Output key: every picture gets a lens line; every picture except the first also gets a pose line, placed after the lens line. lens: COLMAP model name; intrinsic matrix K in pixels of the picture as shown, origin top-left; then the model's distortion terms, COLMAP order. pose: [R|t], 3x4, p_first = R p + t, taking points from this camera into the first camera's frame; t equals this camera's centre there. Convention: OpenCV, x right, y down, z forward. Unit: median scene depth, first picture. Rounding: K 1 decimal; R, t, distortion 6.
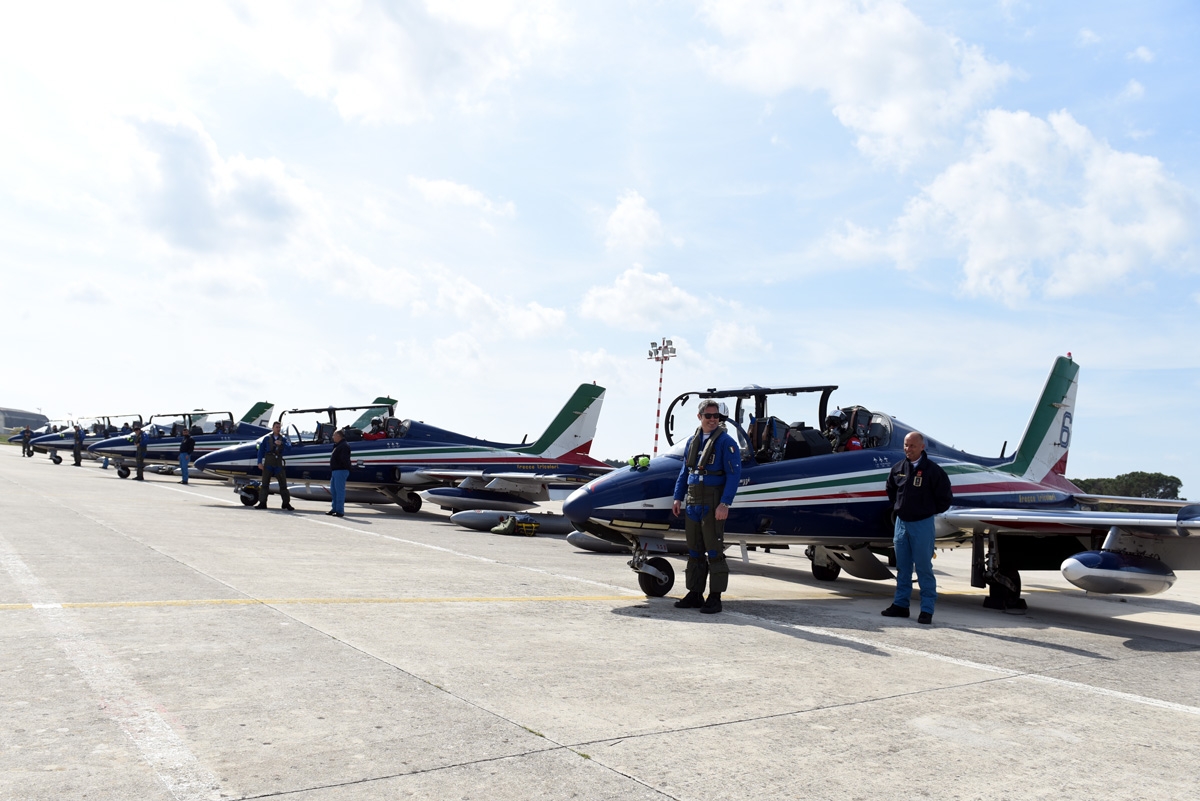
lens RADIAL K [[844.1, 0, 600.0], [0, 844.1, 400.5], [0, 0, 1]] dist [-0.027755, -0.001525]
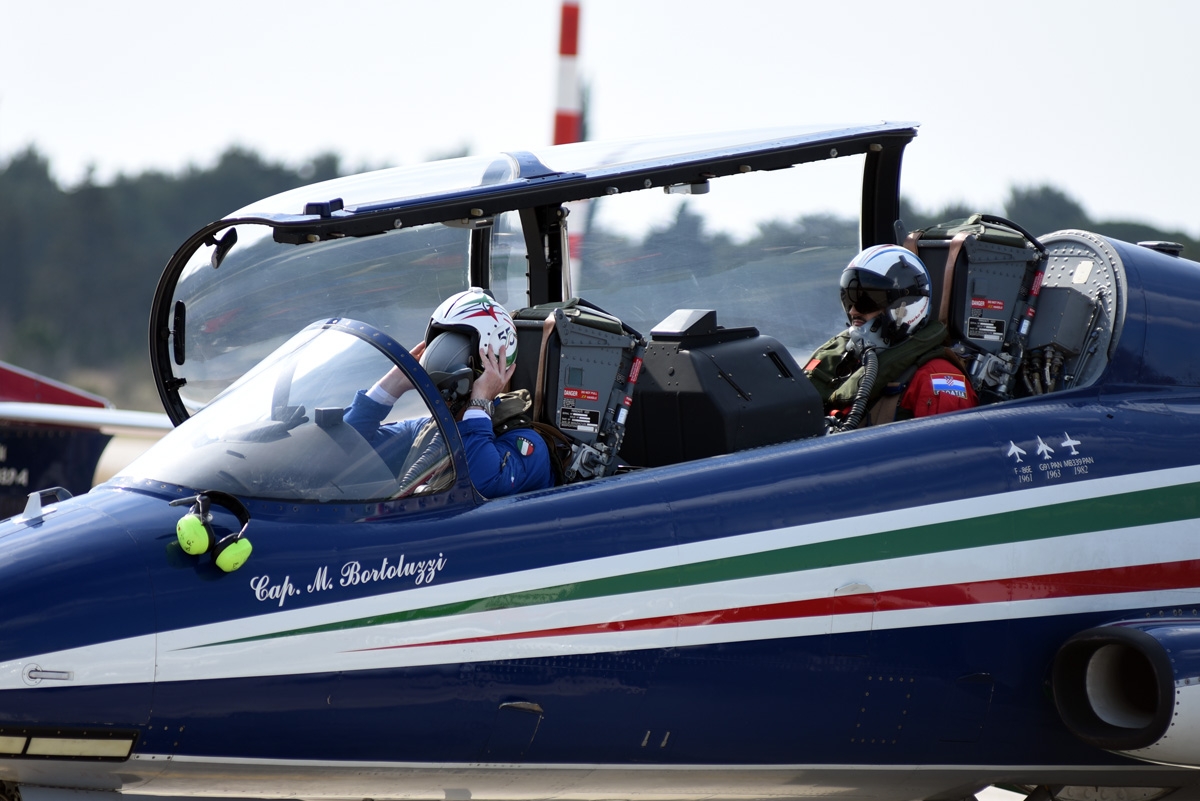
lens RADIAL K [[7675.4, 0, 521.9], [0, 7675.4, 507.9], [0, 0, 1]] dist [2.967438, -6.486462]
pose [[0.998244, -0.034686, 0.048014, 0.070819], [0.029102, 0.993227, 0.112487, -0.166383], [-0.051591, -0.110892, 0.992492, -1.203198]]
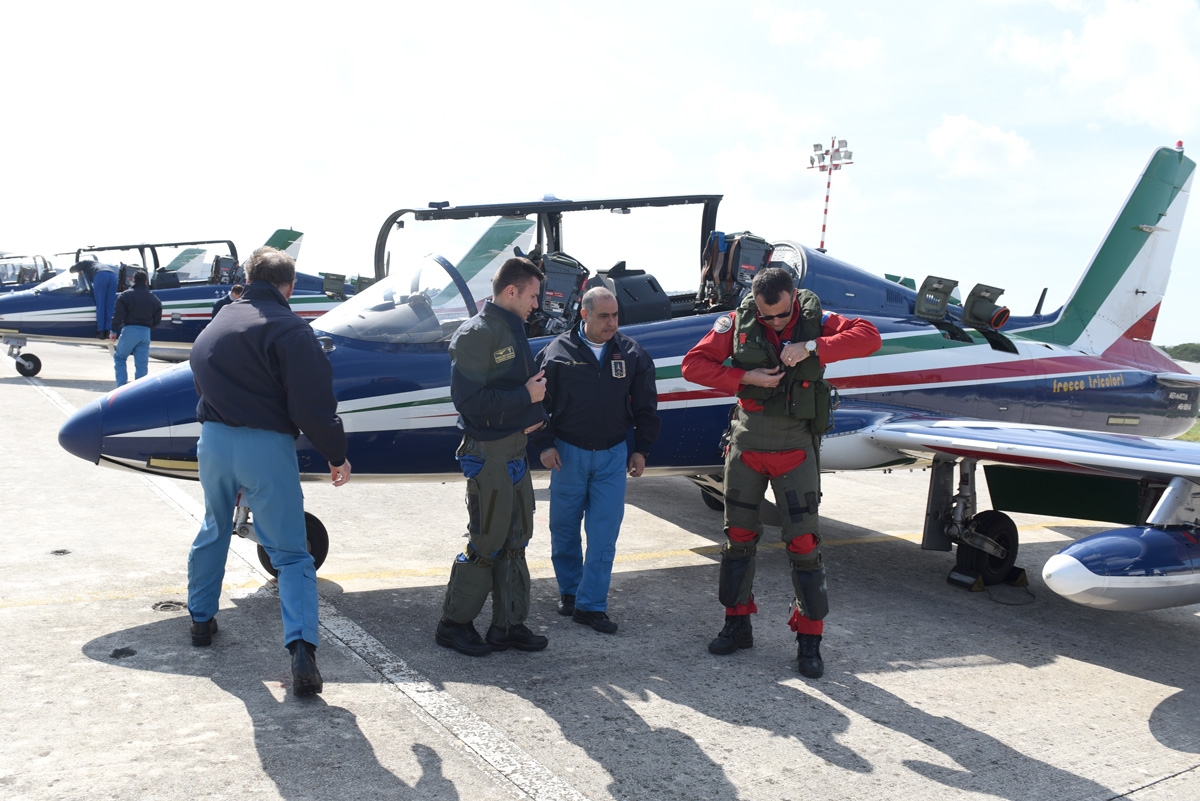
lens RADIAL K [[953.9, 0, 521.7], [0, 953.9, 440.9], [0, 0, 1]] dist [-0.001636, -0.063689]
pose [[0.992992, 0.011419, -0.117626, 0.238418], [0.014316, 0.976367, 0.215642, 0.004311], [0.117309, -0.215815, 0.969362, 0.340631]]
